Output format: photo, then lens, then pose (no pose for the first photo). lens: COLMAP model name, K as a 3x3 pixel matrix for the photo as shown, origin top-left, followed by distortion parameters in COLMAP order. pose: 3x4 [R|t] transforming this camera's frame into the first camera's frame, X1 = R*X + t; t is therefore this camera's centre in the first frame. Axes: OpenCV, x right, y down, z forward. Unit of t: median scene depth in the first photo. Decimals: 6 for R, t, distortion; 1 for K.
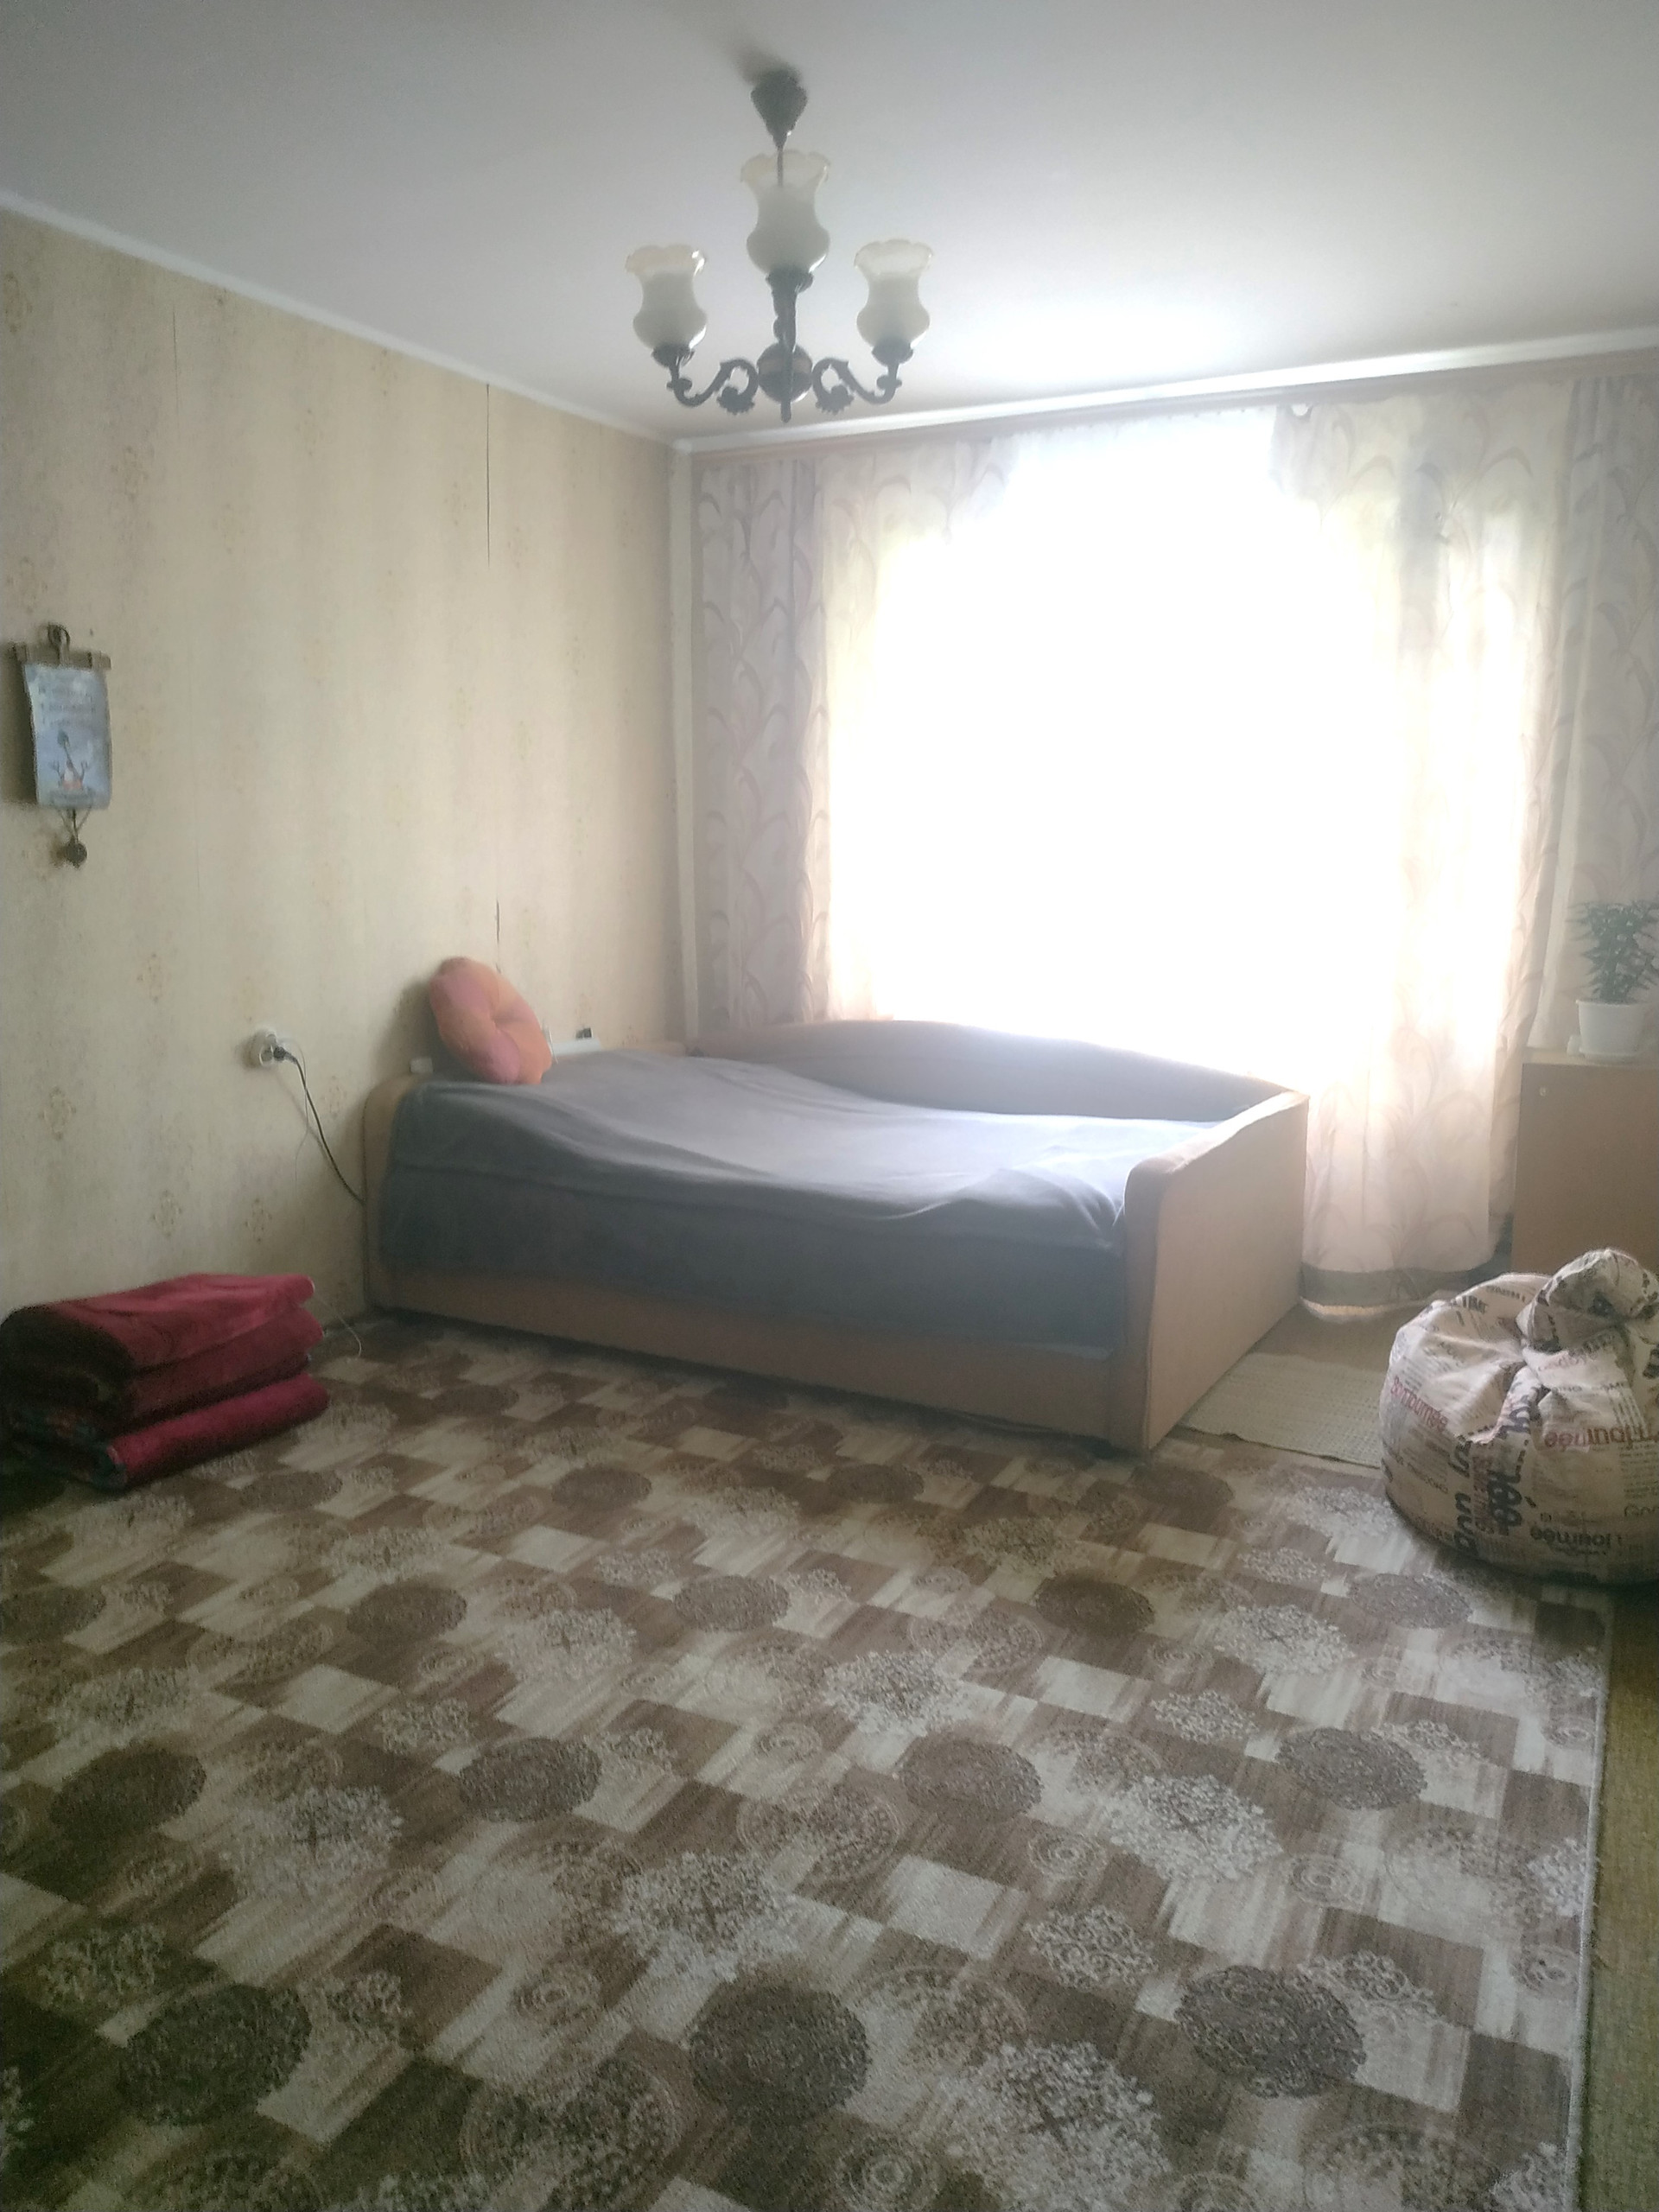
lens RADIAL K [[1614.4, 0, 830.9], [0, 1614.4, 1121.5], [0, 0, 1]] dist [-0.014684, -0.000606]
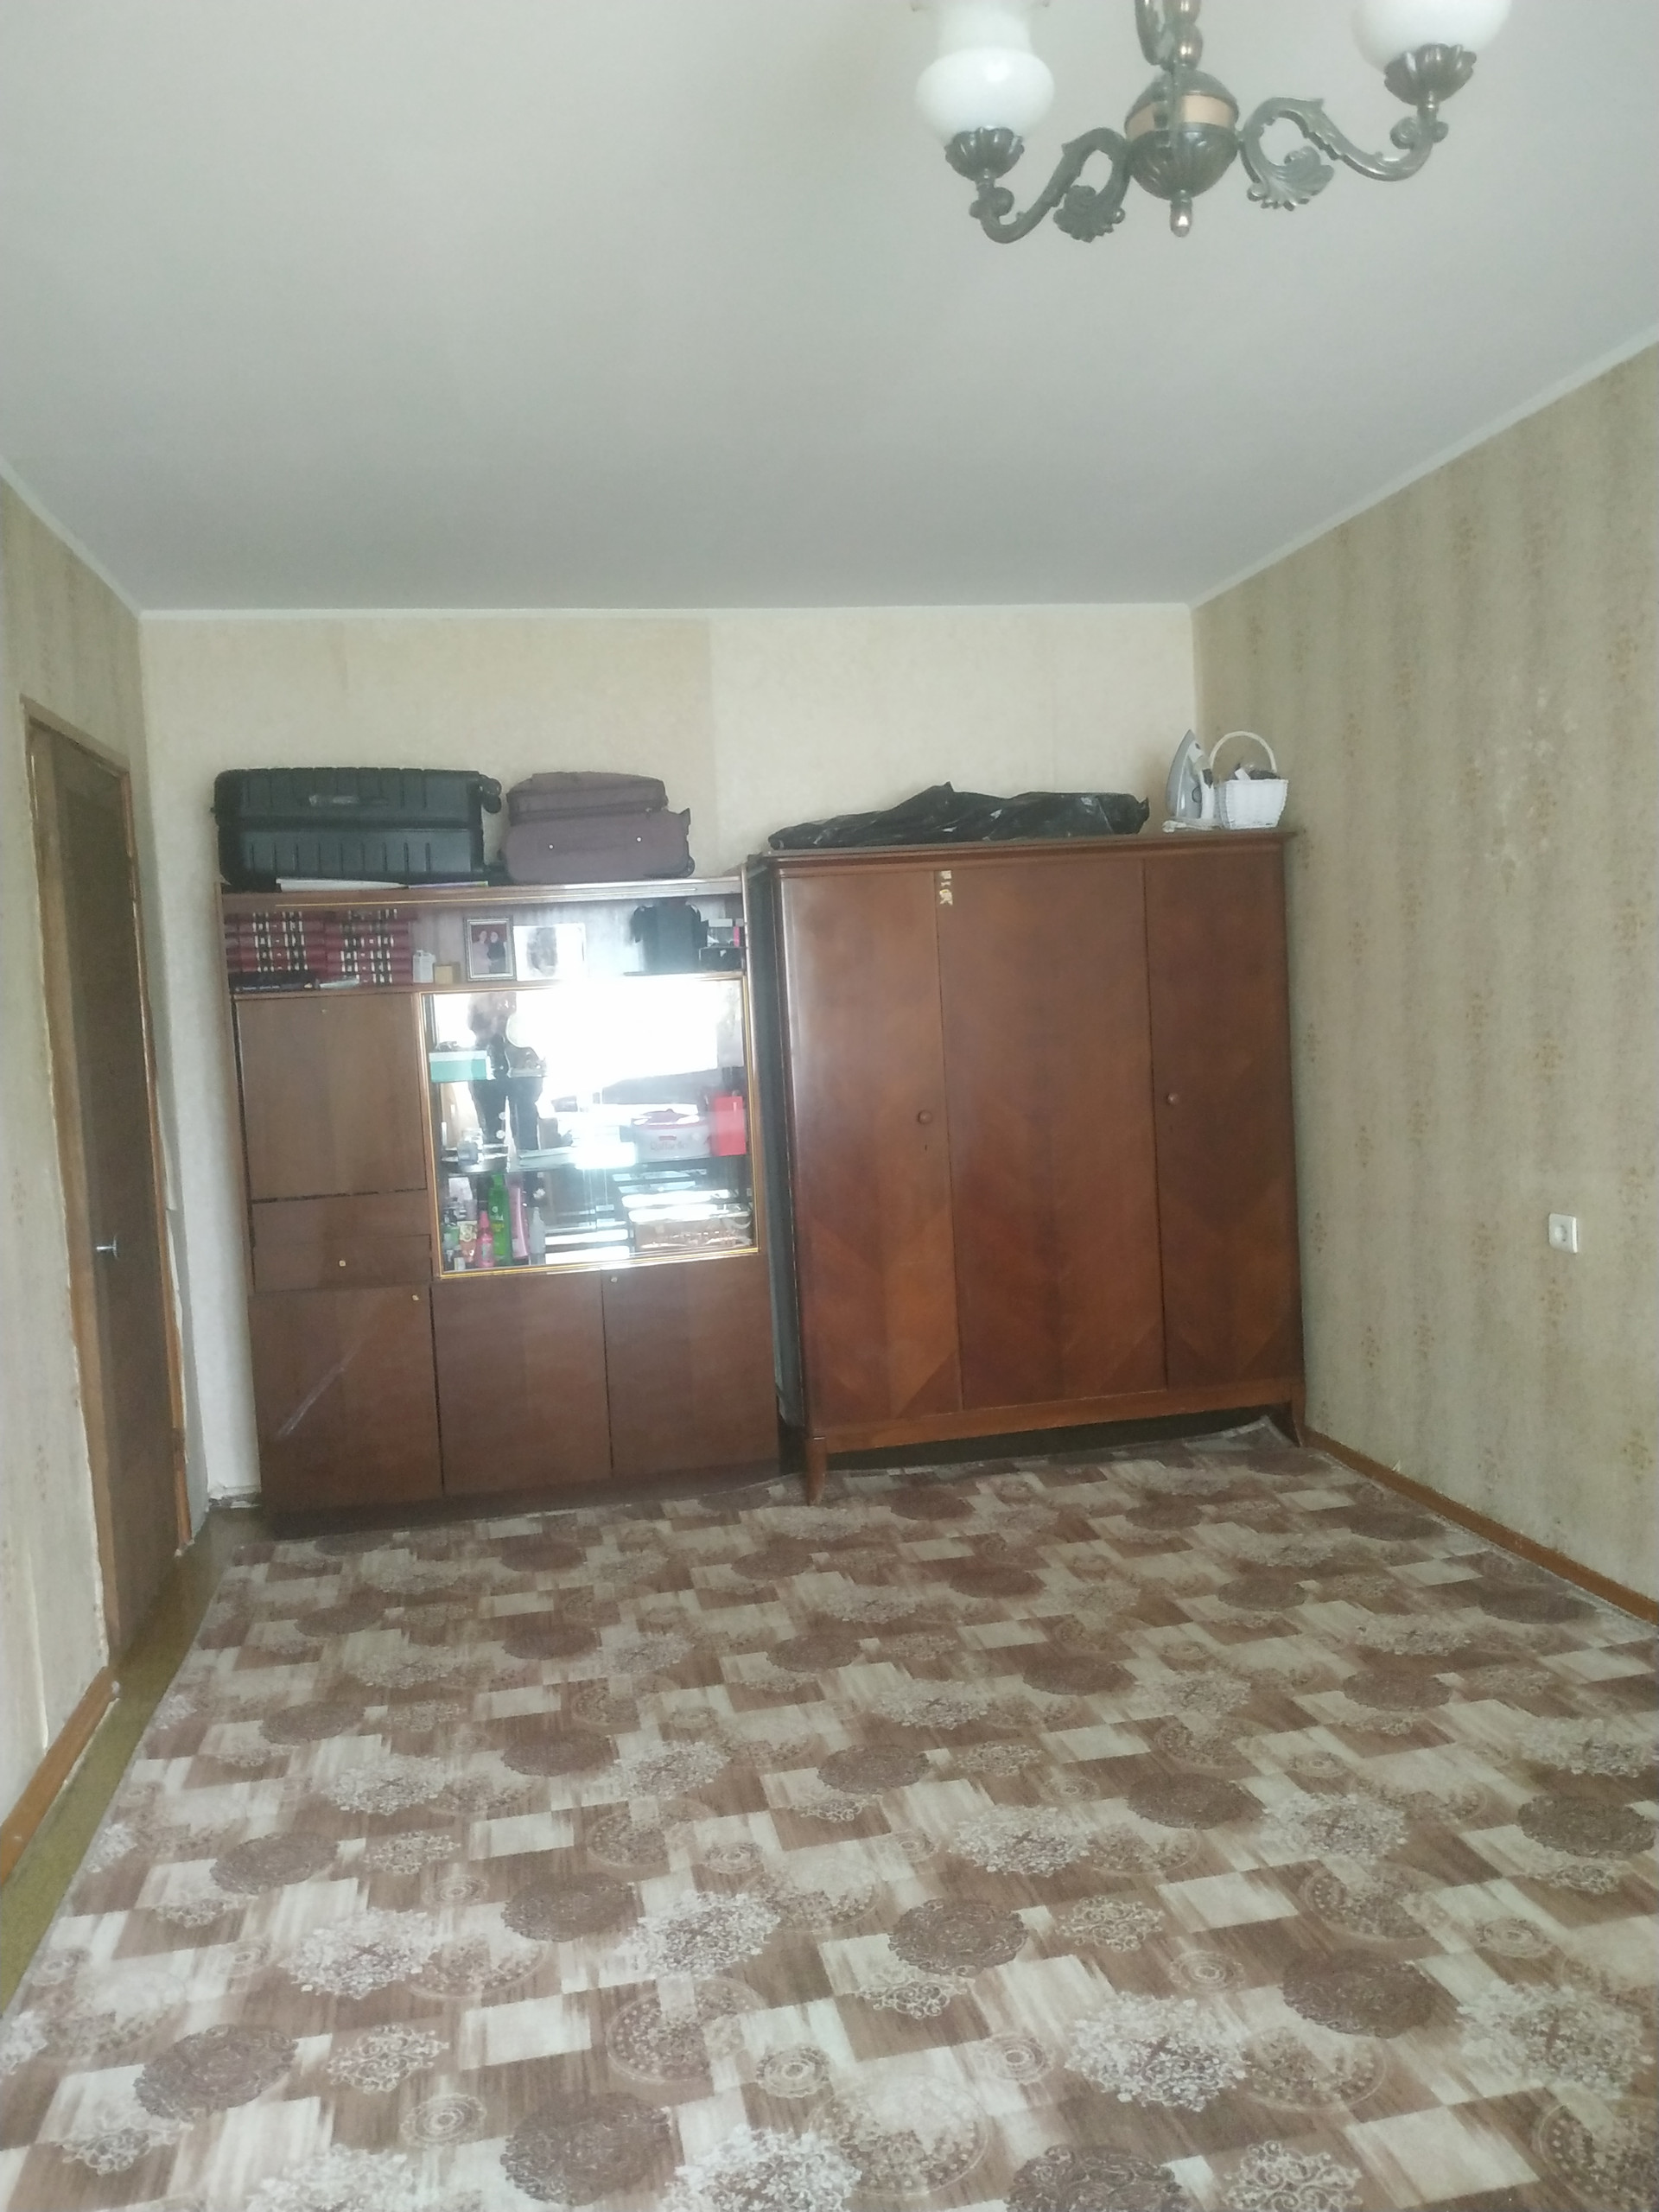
lens RADIAL K [[1614.4, 0, 830.9], [0, 1614.4, 1121.5], [0, 0, 1]] dist [-0.014684, -0.000606]
pose [[-0.784014, 0.088426, -0.614412, 0.554864], [-0.059619, 0.974499, 0.216326, -0.349304], [0.617873, 0.206233, -0.758750, 1.772536]]
